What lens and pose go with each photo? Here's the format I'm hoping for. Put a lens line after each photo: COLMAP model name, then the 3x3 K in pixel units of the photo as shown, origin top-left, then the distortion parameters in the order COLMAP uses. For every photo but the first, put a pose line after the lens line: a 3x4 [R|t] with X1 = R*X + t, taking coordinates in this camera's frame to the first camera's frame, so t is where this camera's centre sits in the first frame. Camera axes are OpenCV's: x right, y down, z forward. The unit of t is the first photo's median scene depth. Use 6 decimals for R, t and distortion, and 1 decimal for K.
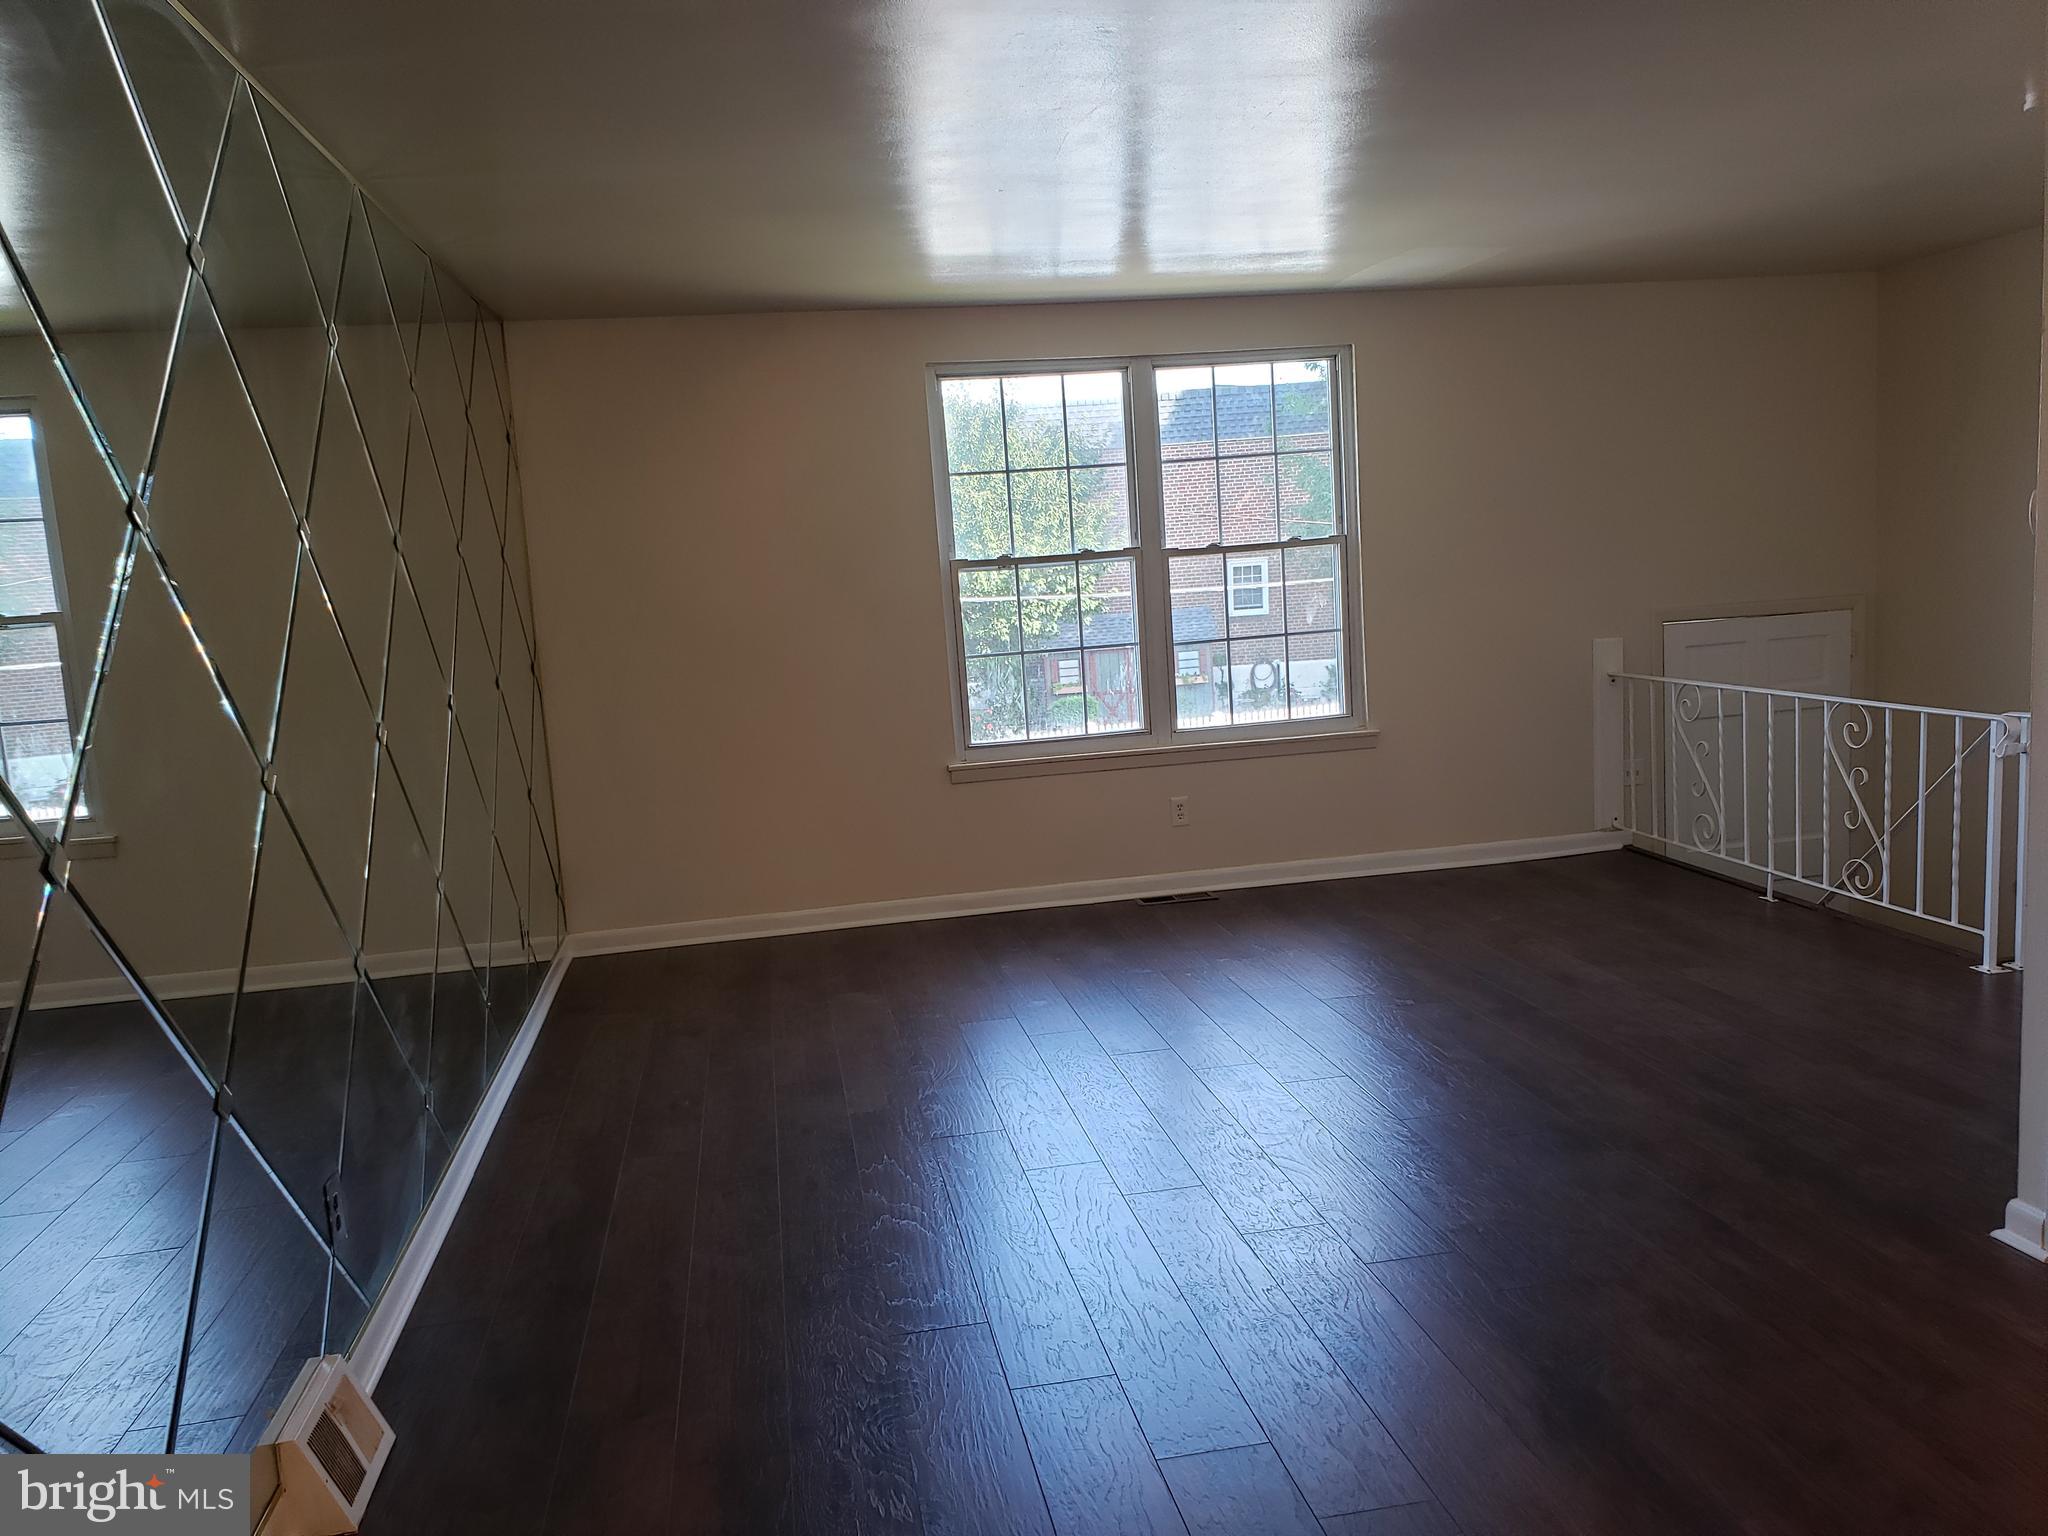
lens RADIAL K [[1607.1, 0, 999.1], [0, 1607.1, 763.1], [0, 0, 1]] dist [0.120809, -0.268818]
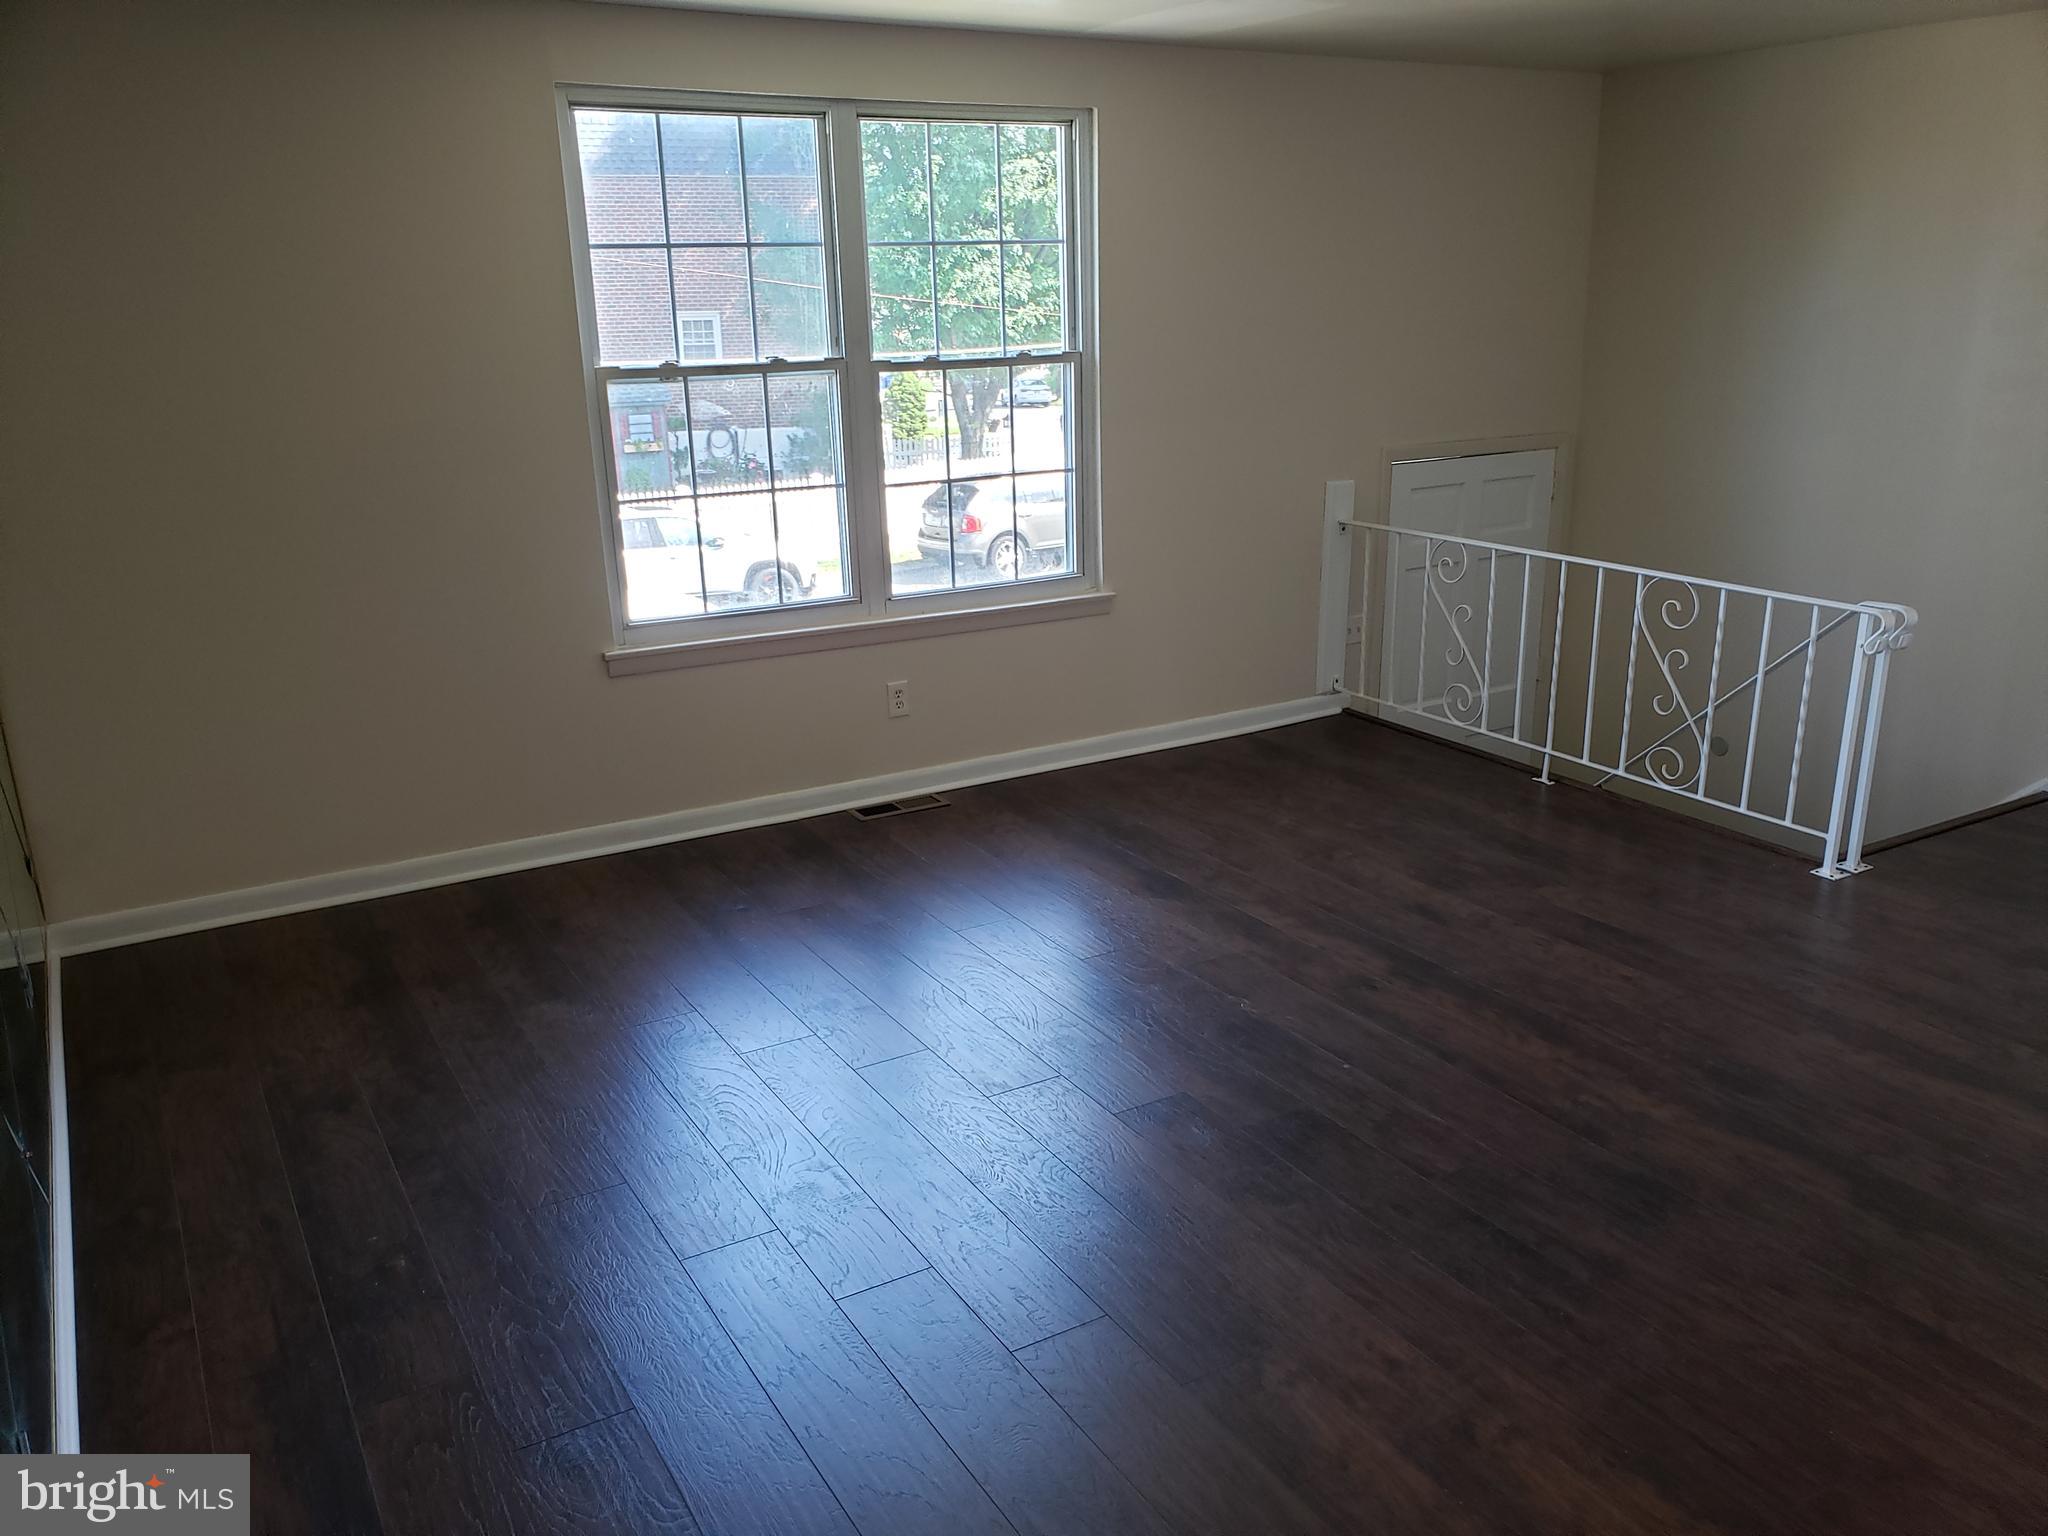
lens RADIAL K [[1619.7, 0, 1024.0], [0, 1619.7, 768.0], [0, 0, 1]] dist [0.190812, -0.530293]
pose [[0.928675, -0.057719, 0.366377, -0.130760], [0.001215, 0.988285, 0.152615, -0.060130], [-0.370893, -0.141284, 0.917865, 0.220995]]
